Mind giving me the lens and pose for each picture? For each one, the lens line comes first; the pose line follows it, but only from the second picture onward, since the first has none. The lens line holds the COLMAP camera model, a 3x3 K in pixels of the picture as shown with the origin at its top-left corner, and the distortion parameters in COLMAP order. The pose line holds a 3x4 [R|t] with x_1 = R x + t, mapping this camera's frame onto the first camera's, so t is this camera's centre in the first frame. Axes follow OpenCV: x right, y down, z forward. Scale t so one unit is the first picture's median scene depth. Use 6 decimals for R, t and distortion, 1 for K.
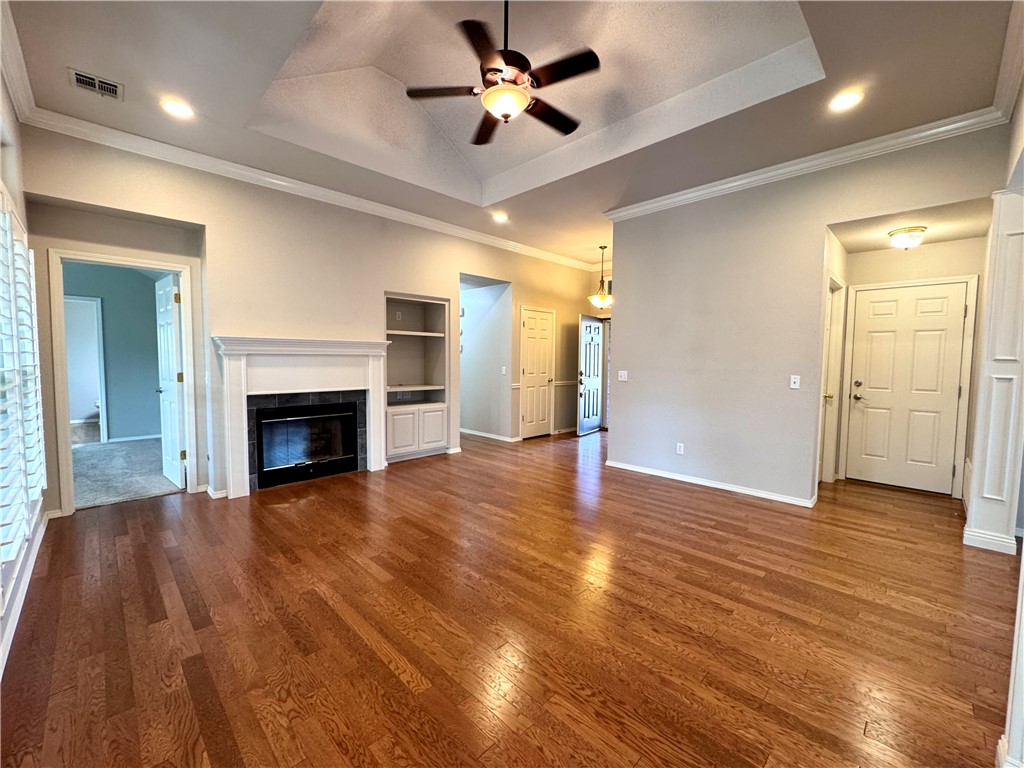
lens RADIAL K [[416.2, 0, 519.3], [0, 416.2, 381.7], [0, 0, 1]] dist [-0.003129, -0.000452]
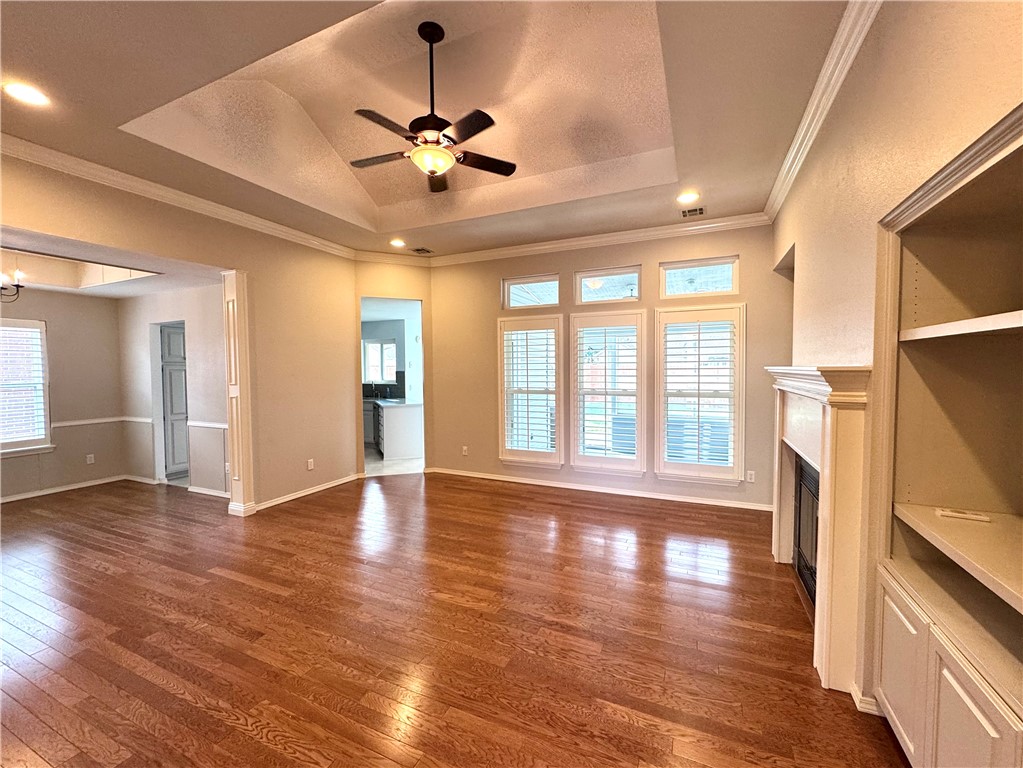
lens RADIAL K [[429.4, 0, 506.7], [0, 429.4, 385.7], [0, 0, 1]] dist [-0.002058, -0.000182]
pose [[-0.945326, 0.009619, -0.325985, 0.116757], [-0.021852, 0.995450, 0.092741, -0.138560], [0.325394, 0.094794, -0.940815, 1.610142]]
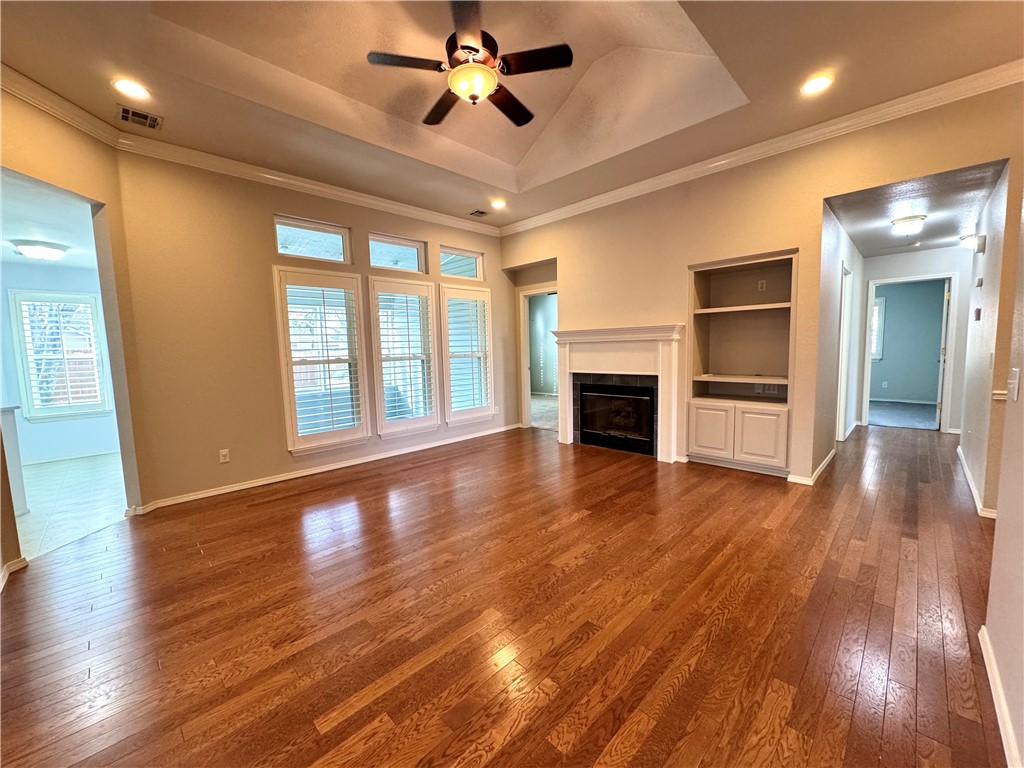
lens RADIAL K [[416.2, 0, 517.6], [0, 416.2, 383.0], [0, 0, 1]] dist [-0.003129, -0.000452]
pose [[-0.003684, 0.075239, -0.997159, 0.739696], [-0.032472, 0.996631, 0.075319, -0.032208], [0.999466, 0.032658, -0.001228, 0.835490]]
